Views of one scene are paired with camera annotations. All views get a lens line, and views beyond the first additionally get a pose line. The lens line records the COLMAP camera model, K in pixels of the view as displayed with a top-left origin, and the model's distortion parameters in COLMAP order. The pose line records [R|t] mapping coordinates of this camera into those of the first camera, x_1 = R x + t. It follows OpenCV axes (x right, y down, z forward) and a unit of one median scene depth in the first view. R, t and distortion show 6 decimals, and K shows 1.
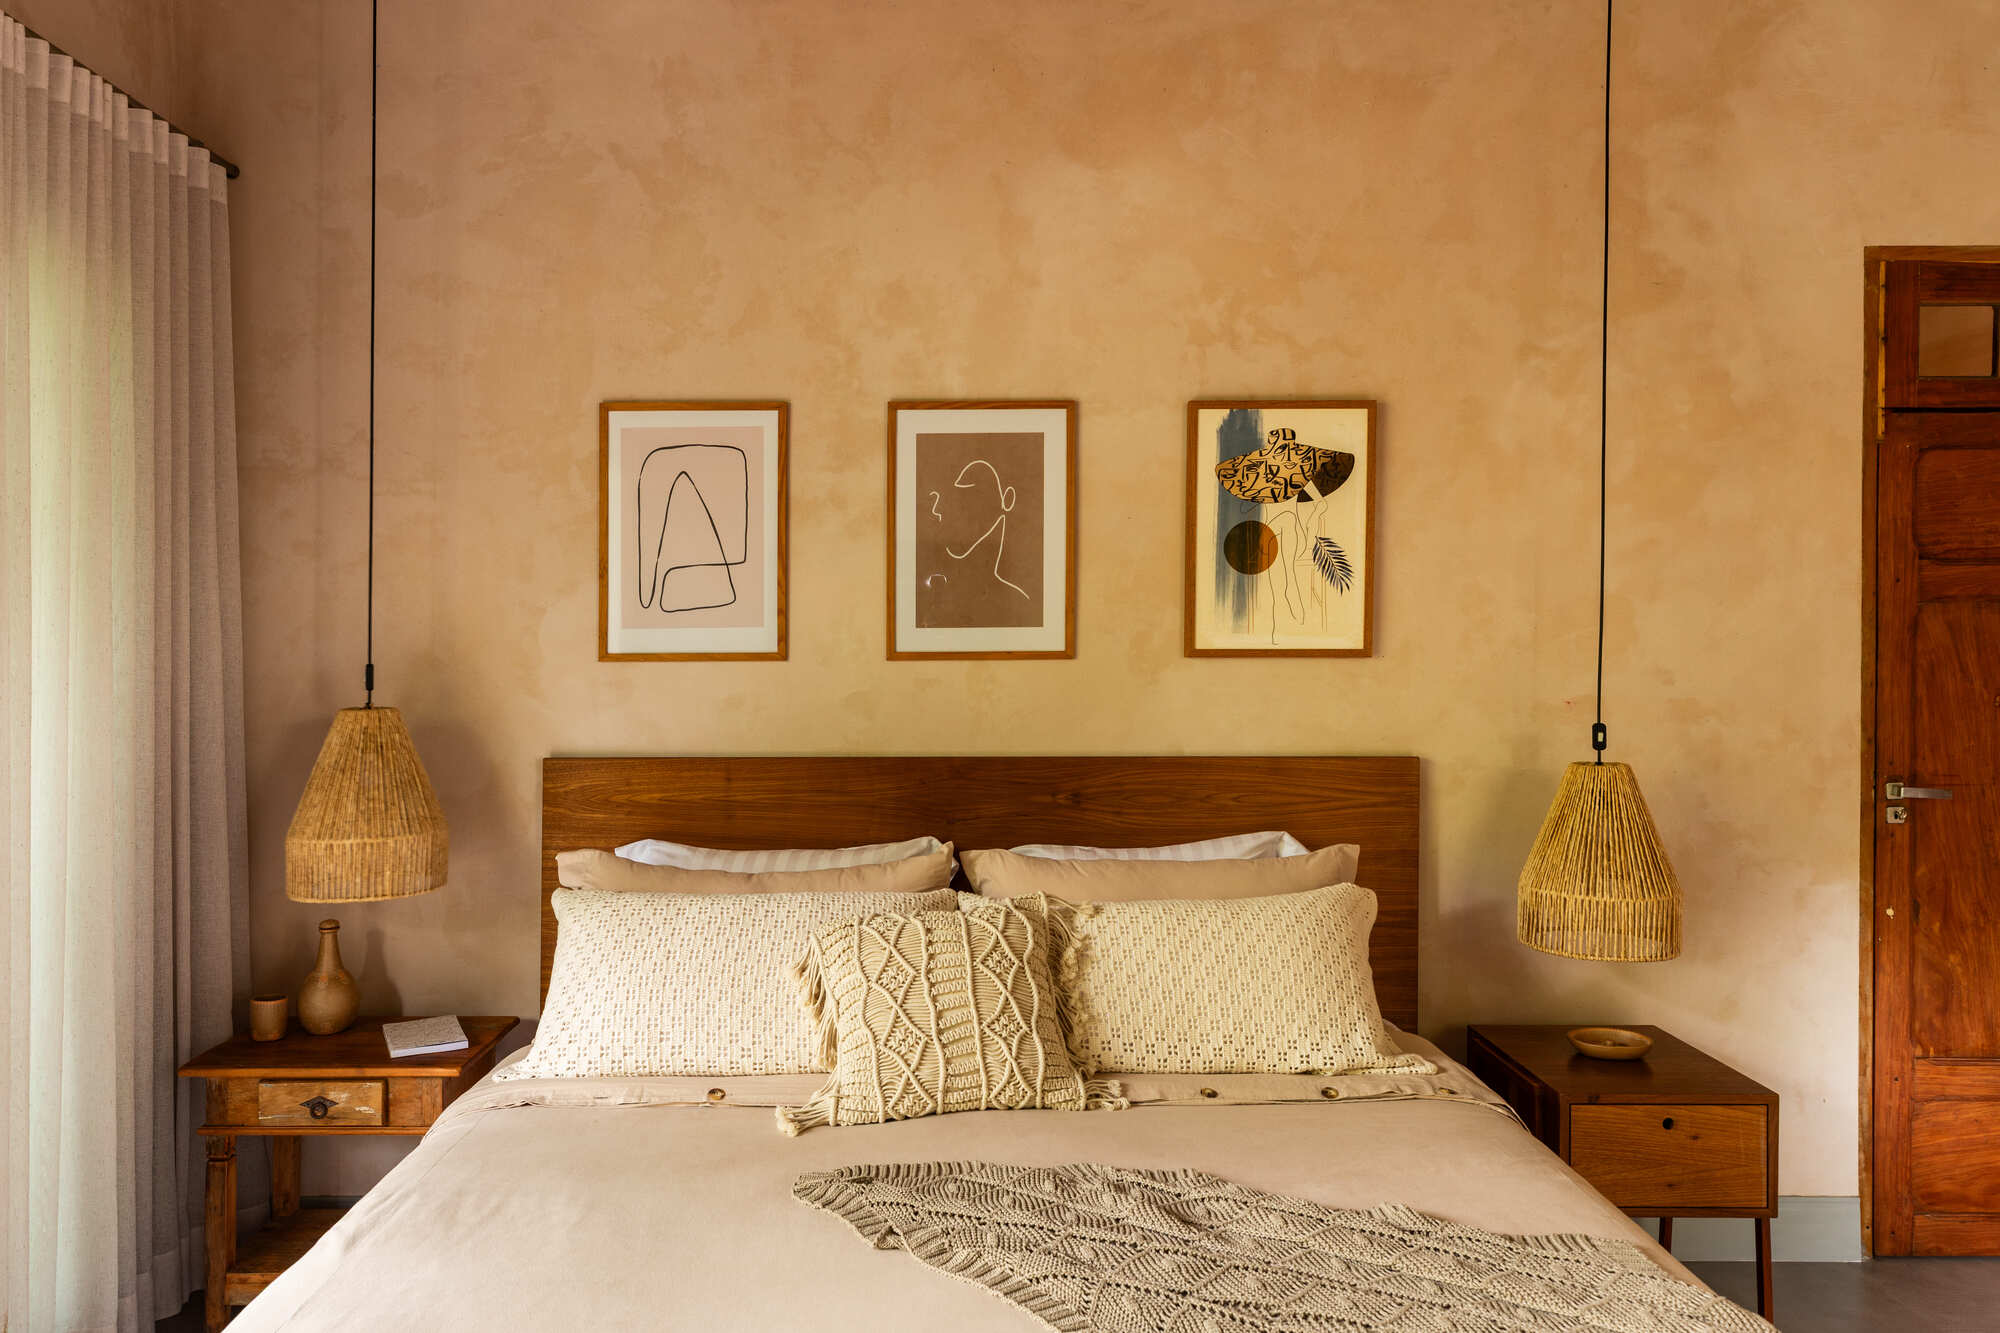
lens RADIAL K [[1397.9, 0, 944.7], [0, 1397.9, 657.9], [0, 0, 1]] dist [0.005202, 0.003348]
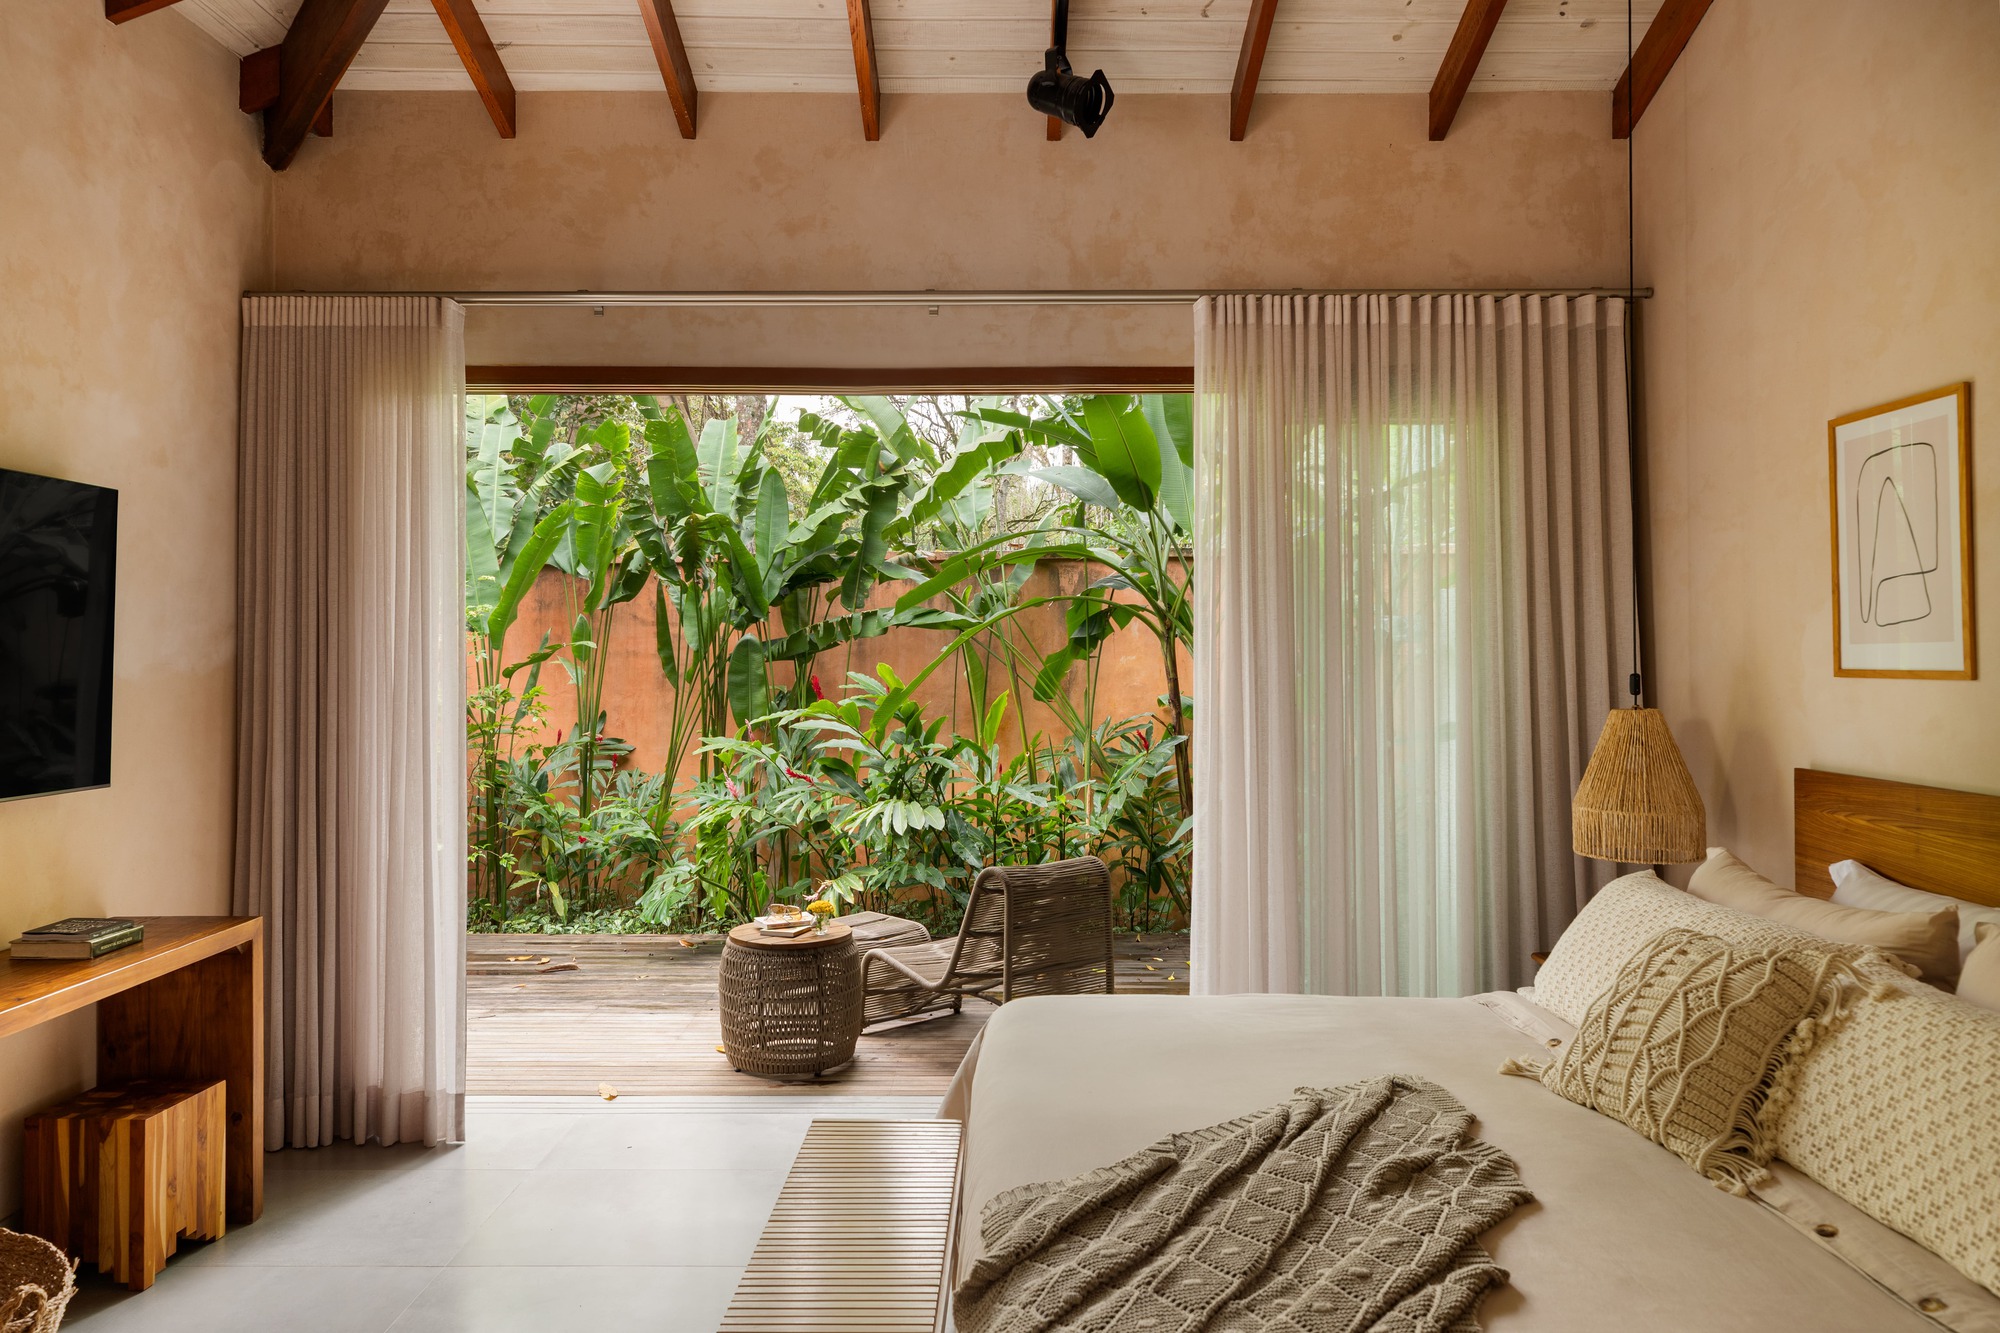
lens RADIAL K [[1631.0, 0, 1123.0], [0, 1631.0, 667.7], [0, 0, 1]] dist [0.007254, -0.002134]
pose [[-0.029734, 0.014166, -0.999457, 1.082665], [-0.014311, 0.999791, 0.014597, -0.016269], [0.999455, 0.014737, -0.029525, 0.599120]]
